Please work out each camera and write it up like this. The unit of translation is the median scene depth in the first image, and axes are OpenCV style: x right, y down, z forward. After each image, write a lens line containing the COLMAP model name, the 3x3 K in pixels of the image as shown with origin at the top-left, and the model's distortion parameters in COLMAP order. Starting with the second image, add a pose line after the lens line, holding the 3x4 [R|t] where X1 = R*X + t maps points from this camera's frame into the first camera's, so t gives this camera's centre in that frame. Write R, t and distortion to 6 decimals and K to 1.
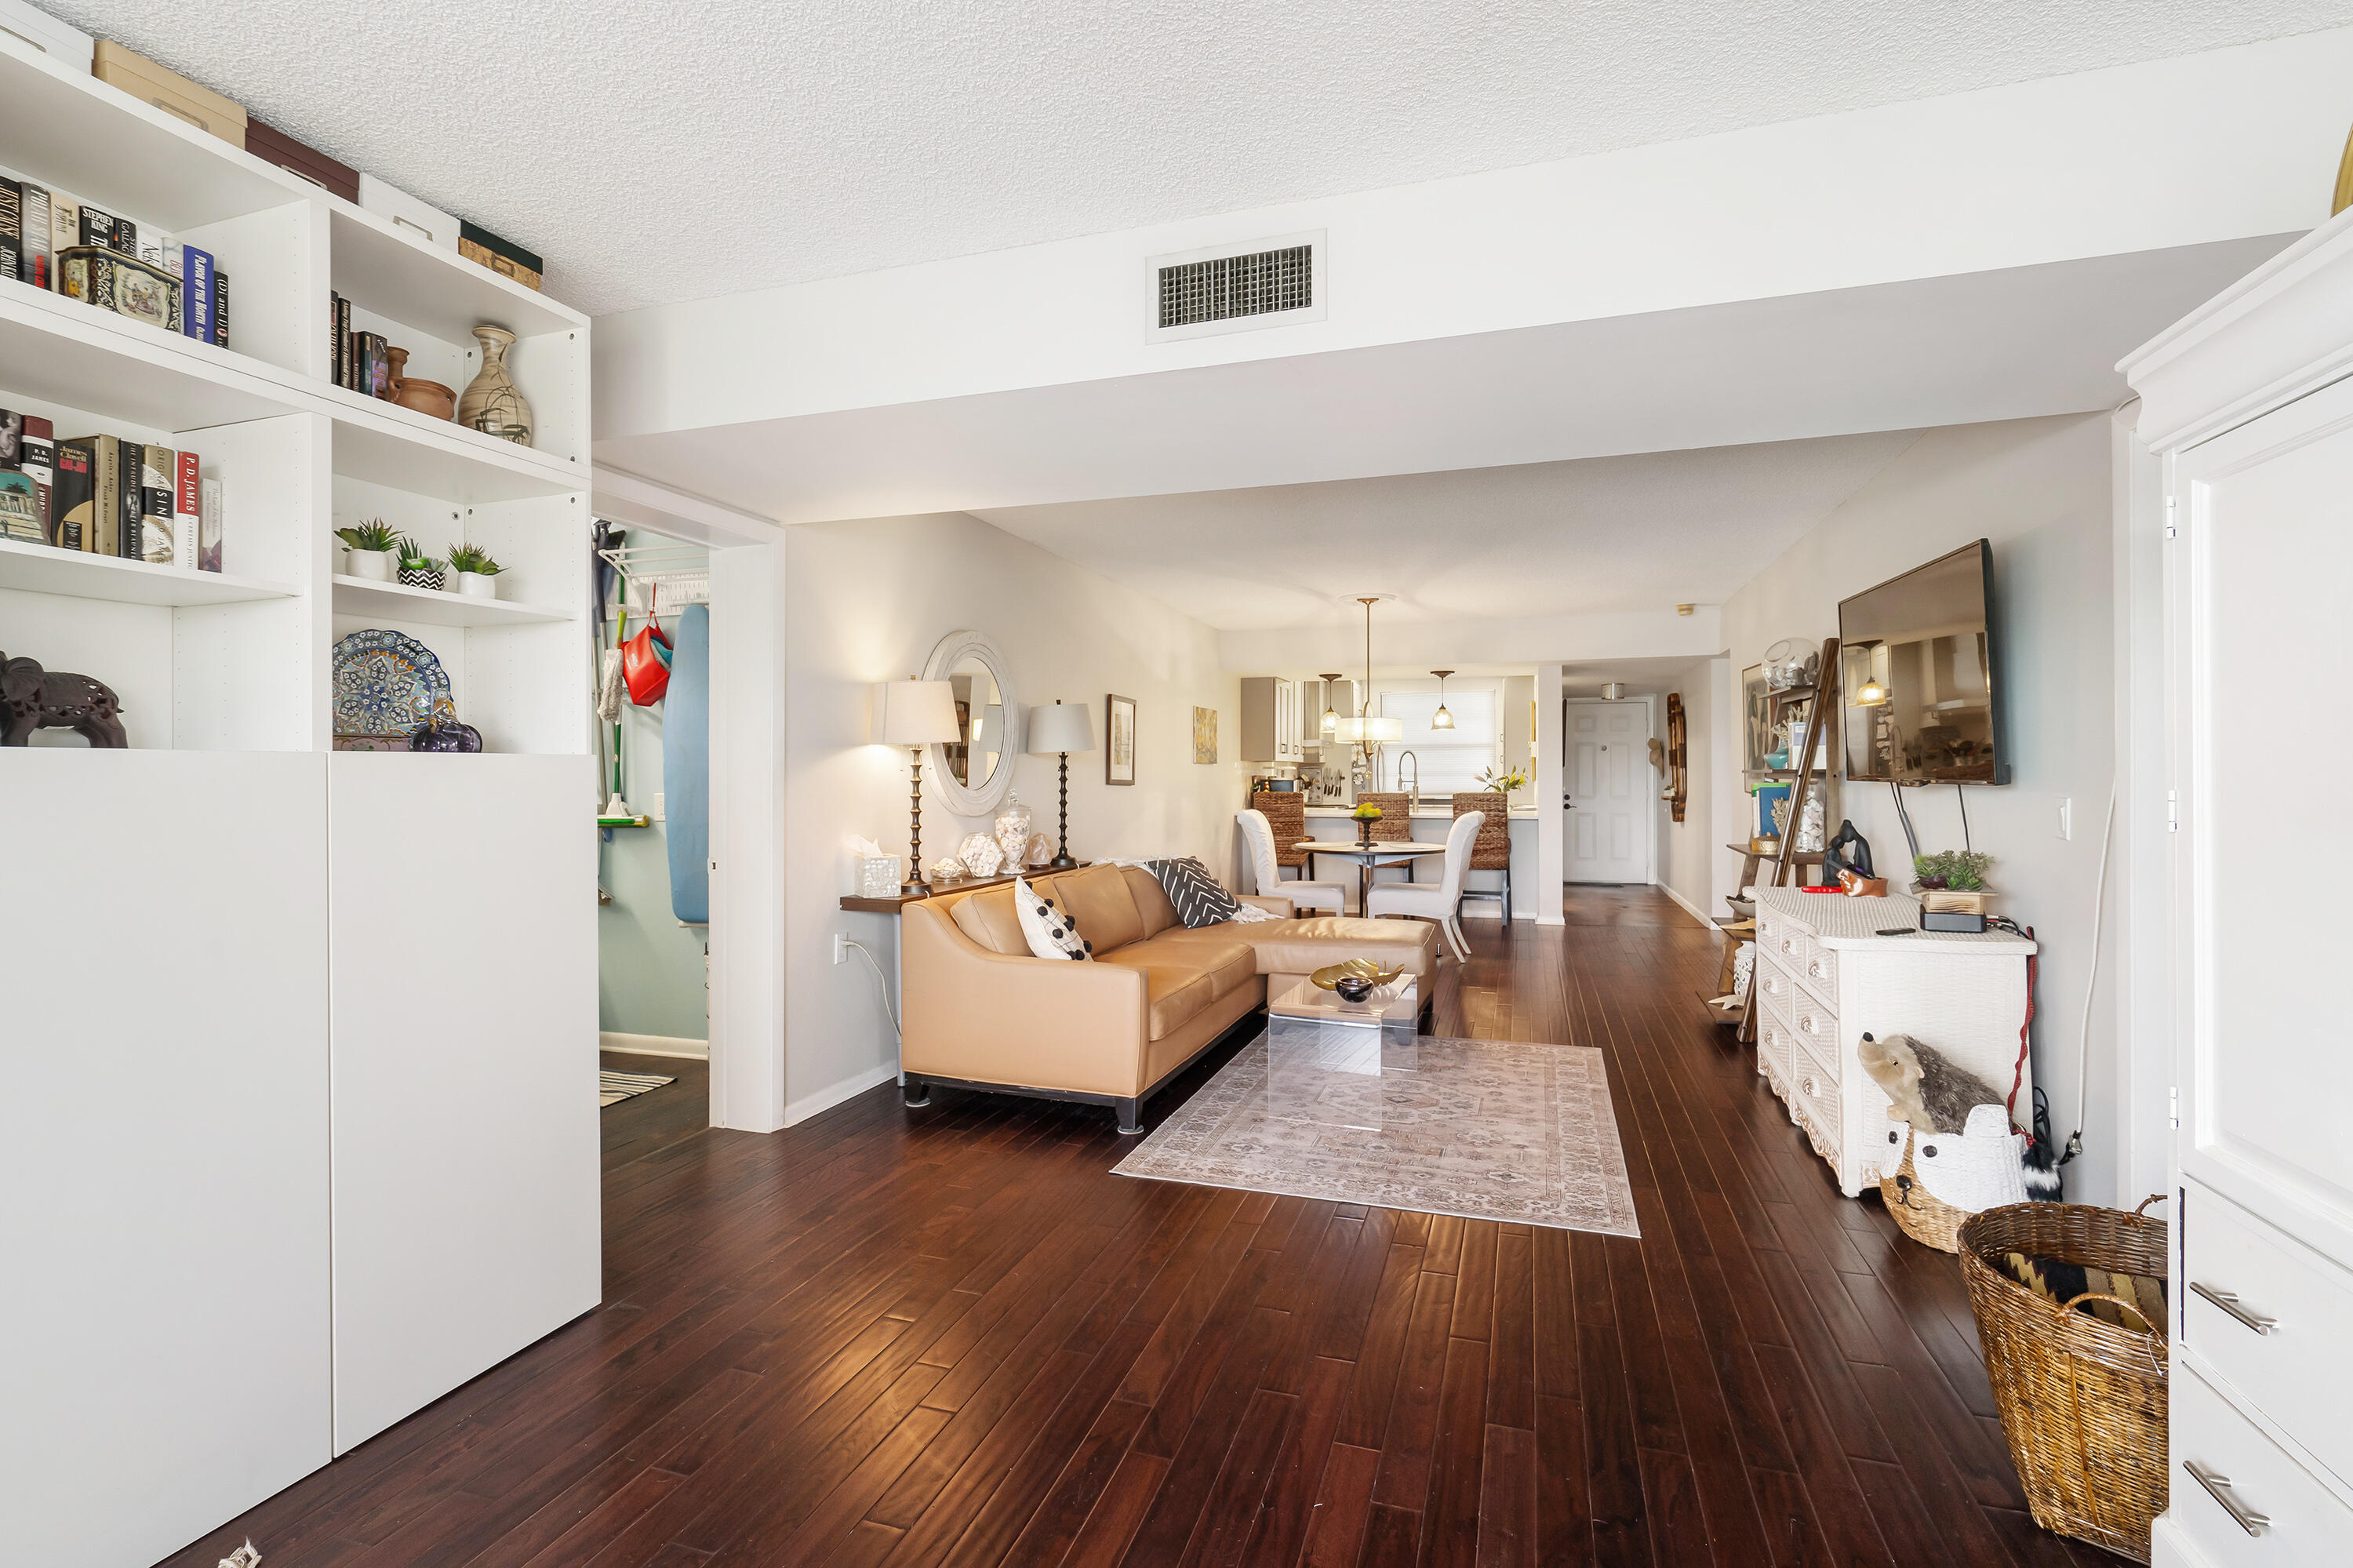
lens RADIAL K [[1071.5, 0, 1168.3], [0, 1071.5, 789.0], [0, 0, 1]] dist [-0.009800, 0.005101]
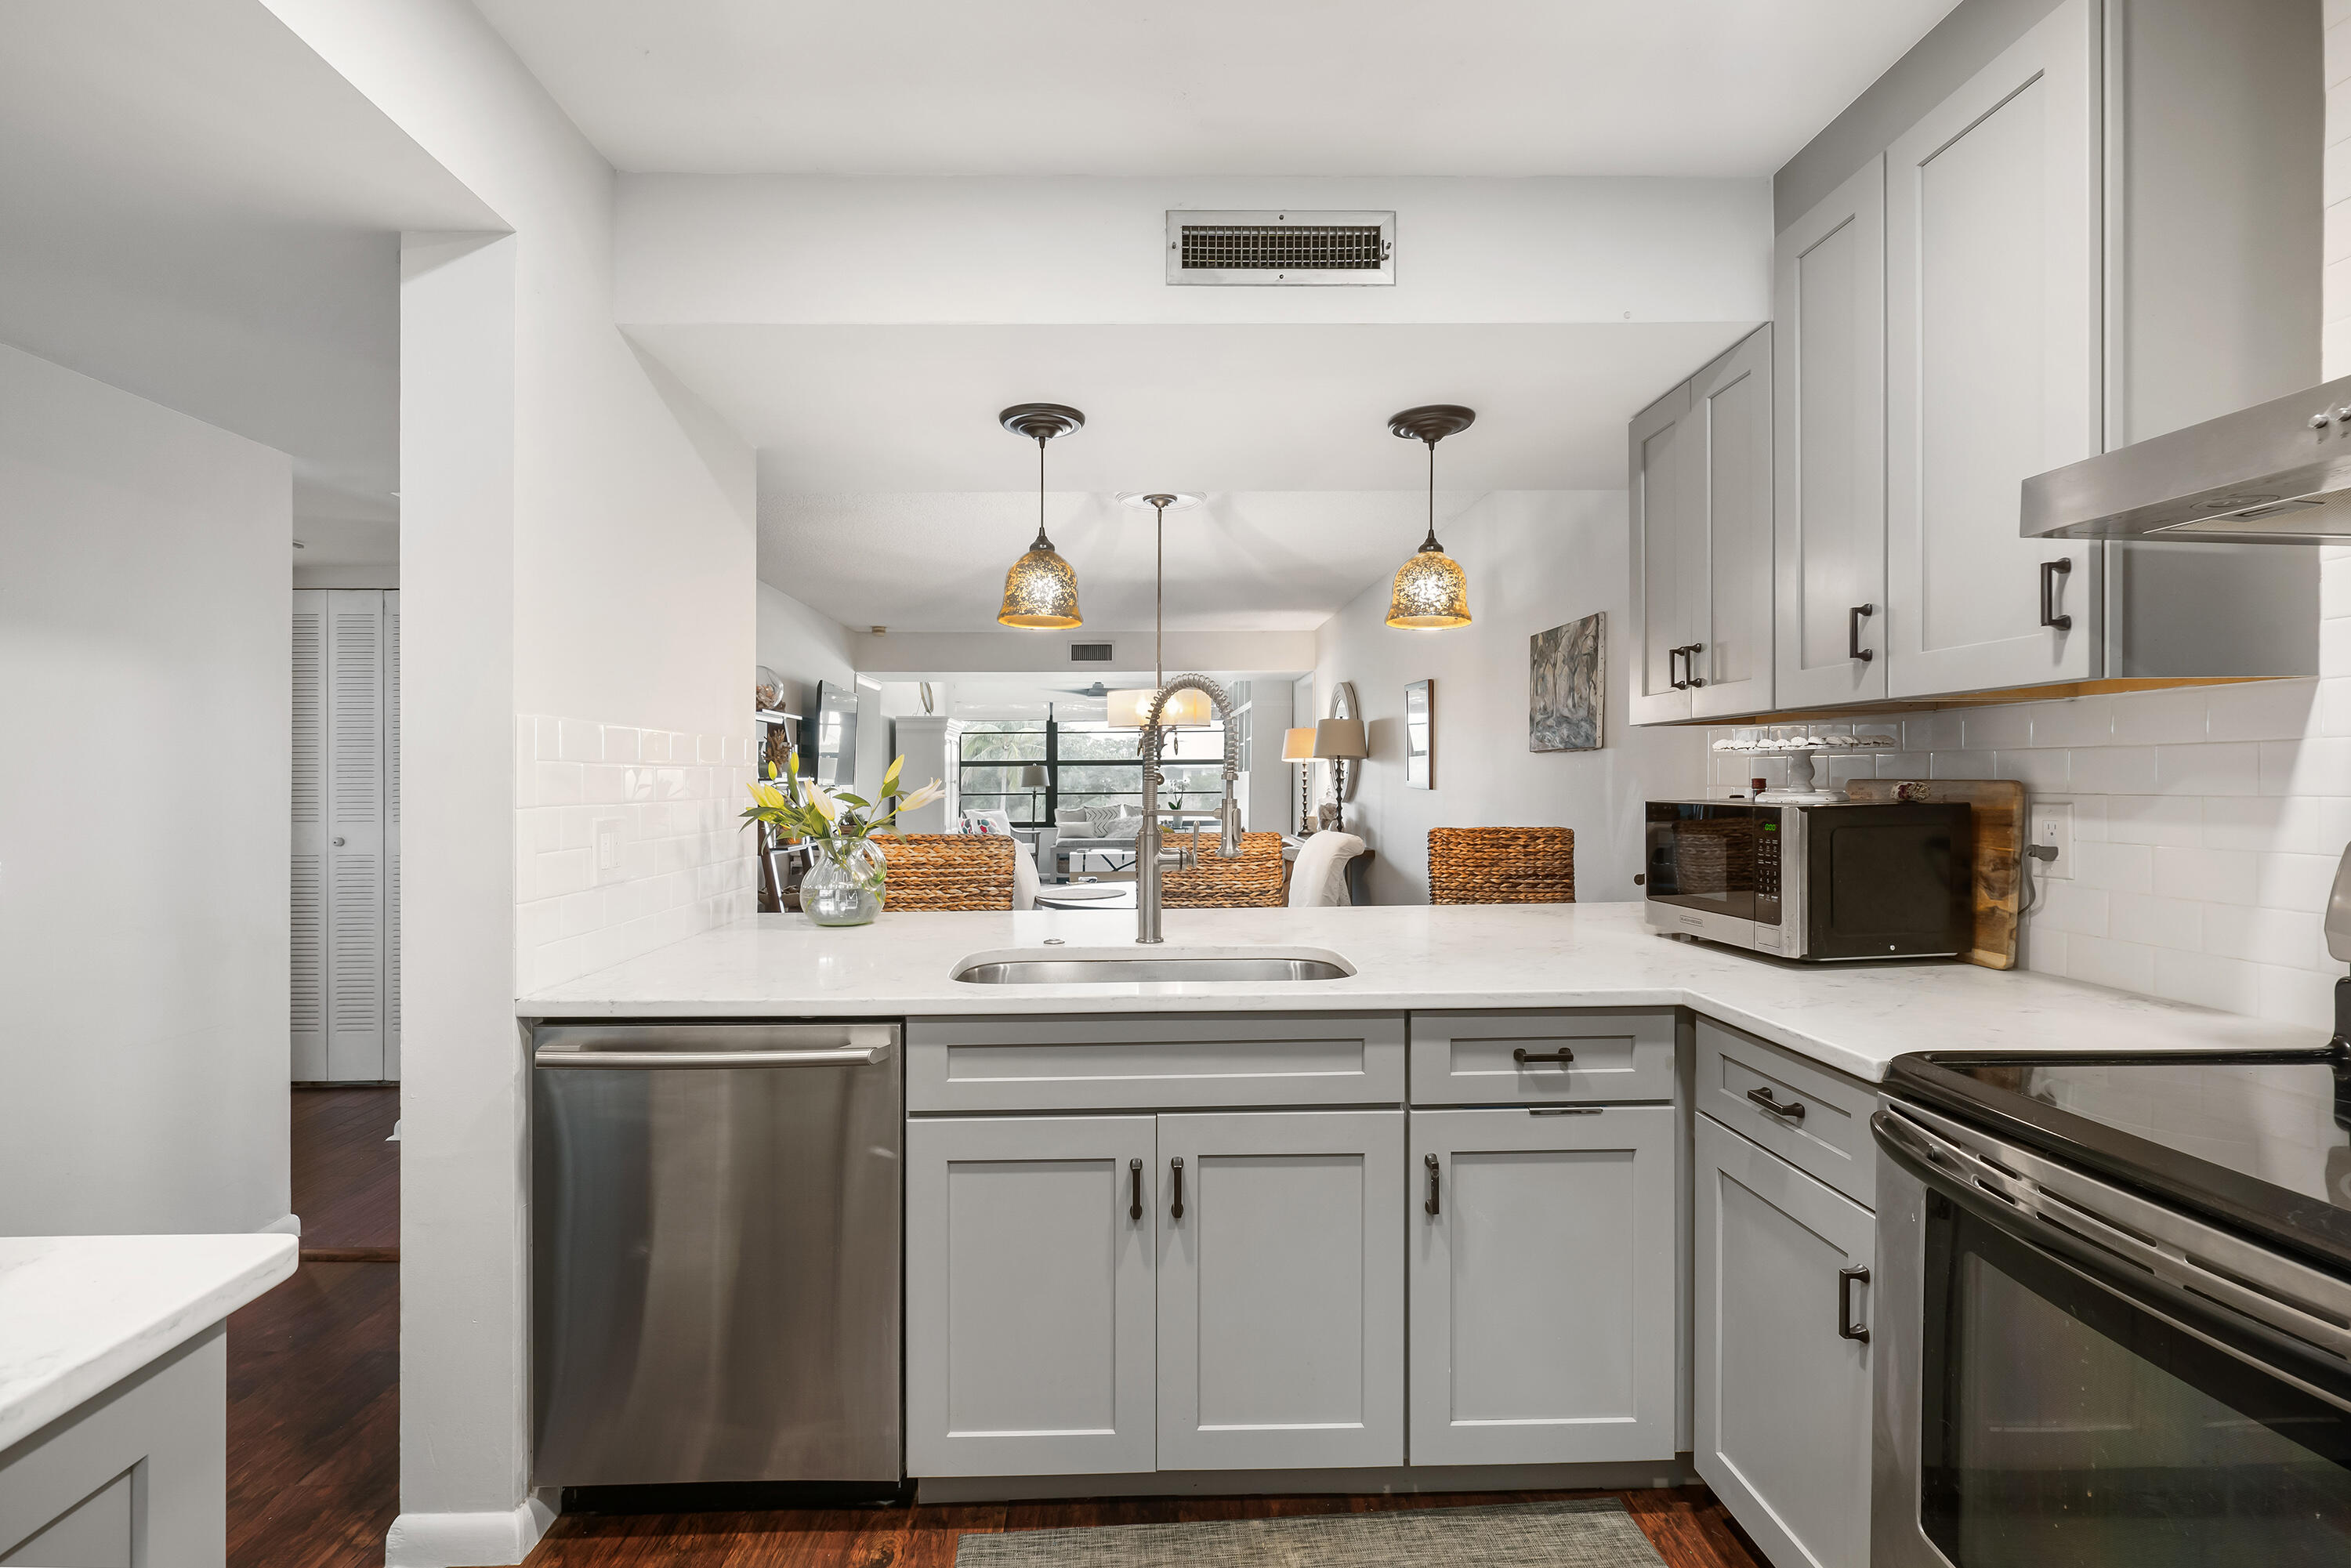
lens RADIAL K [[1070.5, 0, 1156.8], [0, 1070.5, 776.2], [0, 0, 1]] dist [-0.009800, 0.005101]
pose [[-0.939315, 0.006848, -0.342987, 0.743919], [0.003246, 0.999933, 0.011074, -0.040489], [0.343040, 0.009288, -0.939275, 2.930756]]
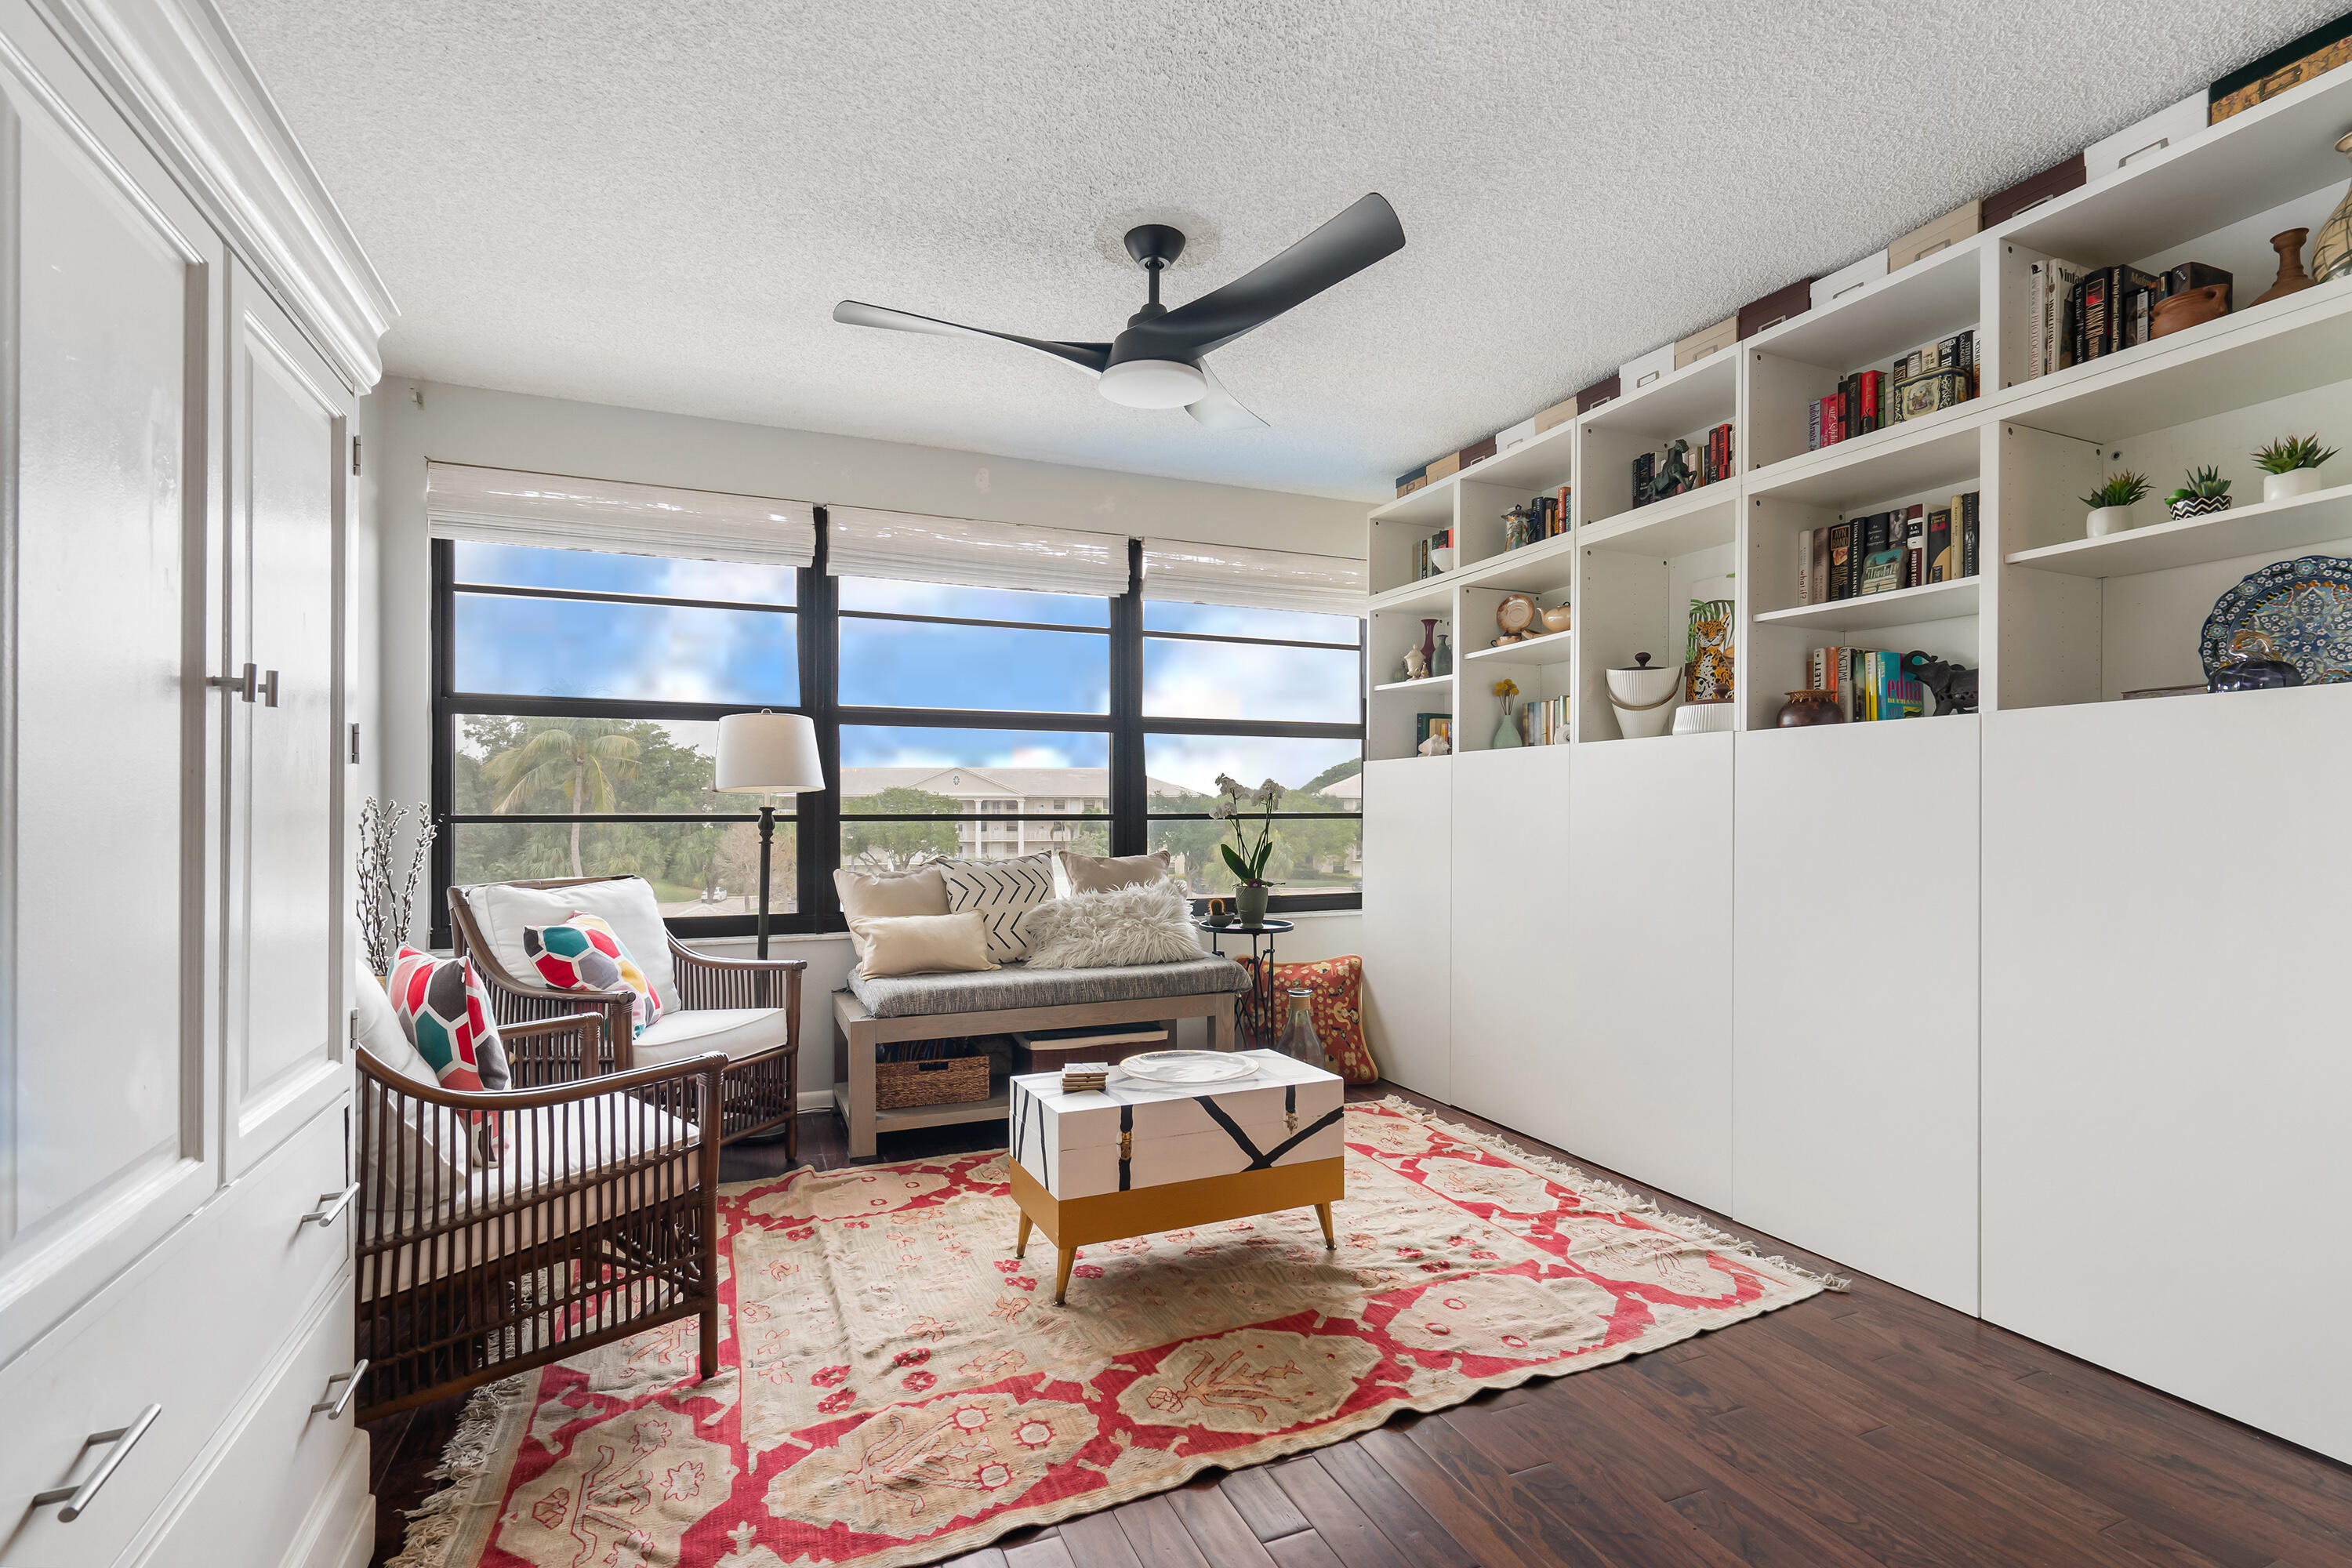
lens RADIAL K [[1071.0, 0, 1183.9], [0, 1071.0, 817.3], [0, 0, 1]] dist [-0.009800, 0.005101]
pose [[-0.744041, 0.011625, -0.668033, 0.310322], [-0.004518, 0.999738, 0.022429, 0.027539], [0.668119, 0.019706, -0.743794, 0.620470]]
